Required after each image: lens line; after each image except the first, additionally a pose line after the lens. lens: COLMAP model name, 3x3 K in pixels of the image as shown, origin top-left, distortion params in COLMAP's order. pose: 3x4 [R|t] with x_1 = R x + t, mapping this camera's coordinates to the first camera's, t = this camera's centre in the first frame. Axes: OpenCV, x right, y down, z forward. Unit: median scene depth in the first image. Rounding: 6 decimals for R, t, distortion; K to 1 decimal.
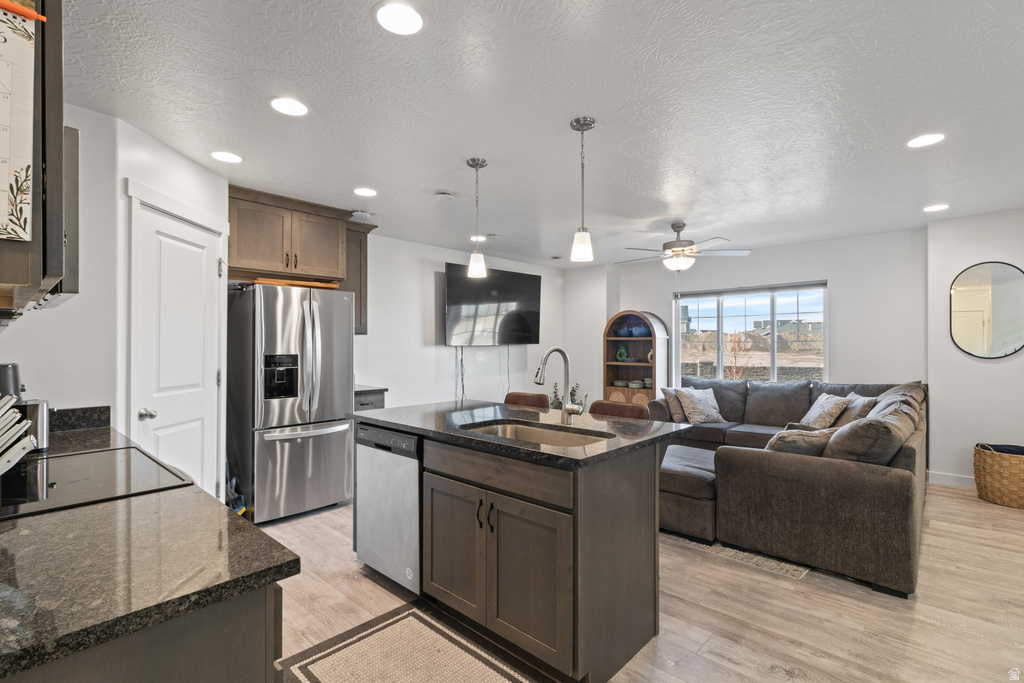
lens RADIAL K [[478.5, 0, 515.7], [0, 478.5, 336.3], [0, 0, 1]] dist [0.000923, 0.000080]
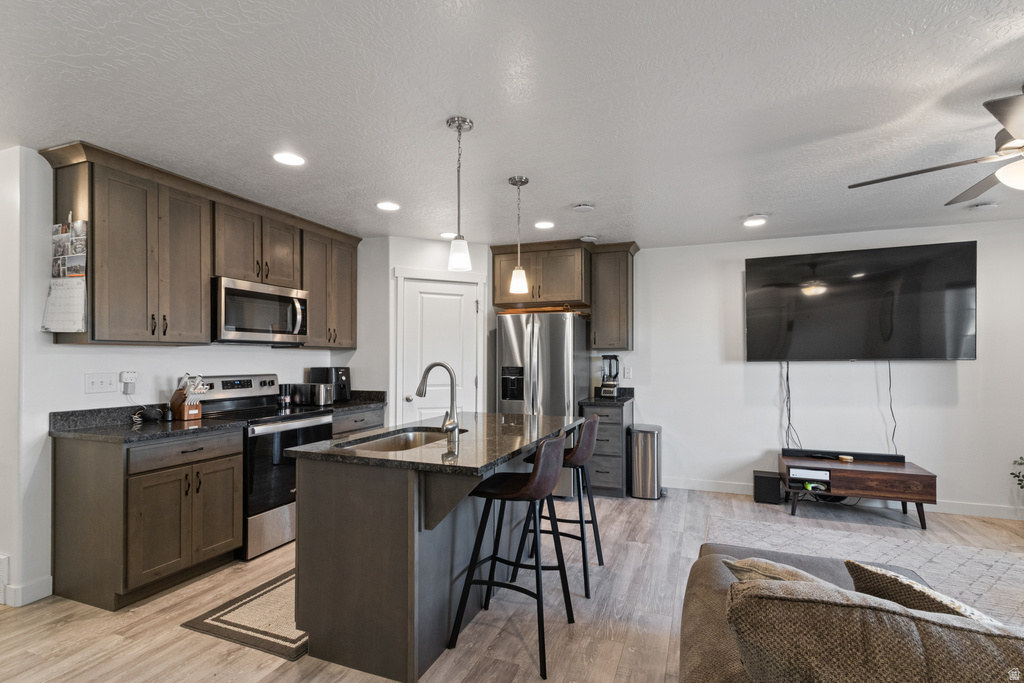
lens RADIAL K [[483.7, 0, 519.5], [0, 483.7, 355.6], [0, 0, 1]] dist [0.003195, 0.000172]
pose [[0.370236, -0.002635, -0.928934, 0.745607], [0.012627, 0.999918, 0.002197, 0.005215], [0.928852, -0.012543, 0.370239, 0.529340]]
